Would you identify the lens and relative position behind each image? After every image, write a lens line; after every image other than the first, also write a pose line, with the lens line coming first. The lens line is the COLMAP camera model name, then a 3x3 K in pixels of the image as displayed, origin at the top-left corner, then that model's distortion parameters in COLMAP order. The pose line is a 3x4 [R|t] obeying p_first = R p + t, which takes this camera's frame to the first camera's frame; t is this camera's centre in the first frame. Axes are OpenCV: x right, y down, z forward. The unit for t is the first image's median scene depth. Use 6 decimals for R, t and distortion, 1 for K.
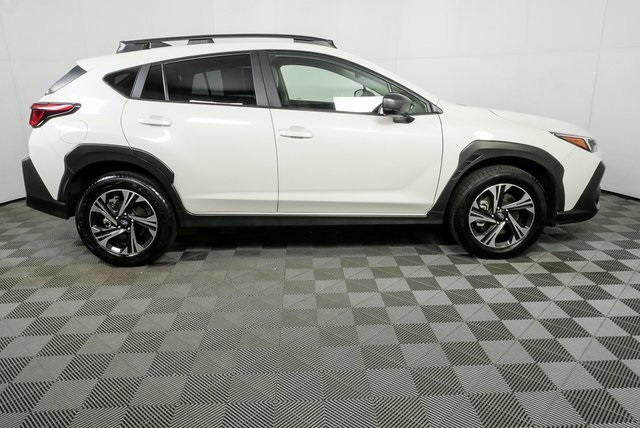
lens RADIAL K [[462.2, 0, 320.0], [0, 462.2, 214.0], [0, 0, 1]] dist [-0.032194, 0.032498]
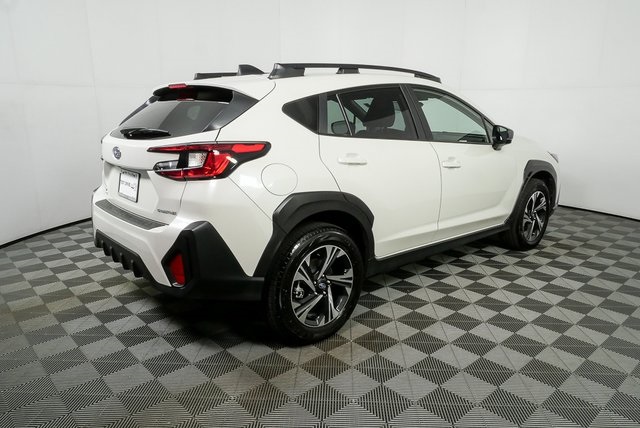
lens RADIAL K [[462.2, 0, 320.0], [0, 462.2, 214.0], [0, 0, 1]] dist [-0.032194, 0.032498]
pose [[0.768893, -0.131228, 0.625765, -0.928166], [0.163473, 0.986529, 0.006020, -0.113031], [-0.618126, 0.097667, 0.779988, 0.359515]]
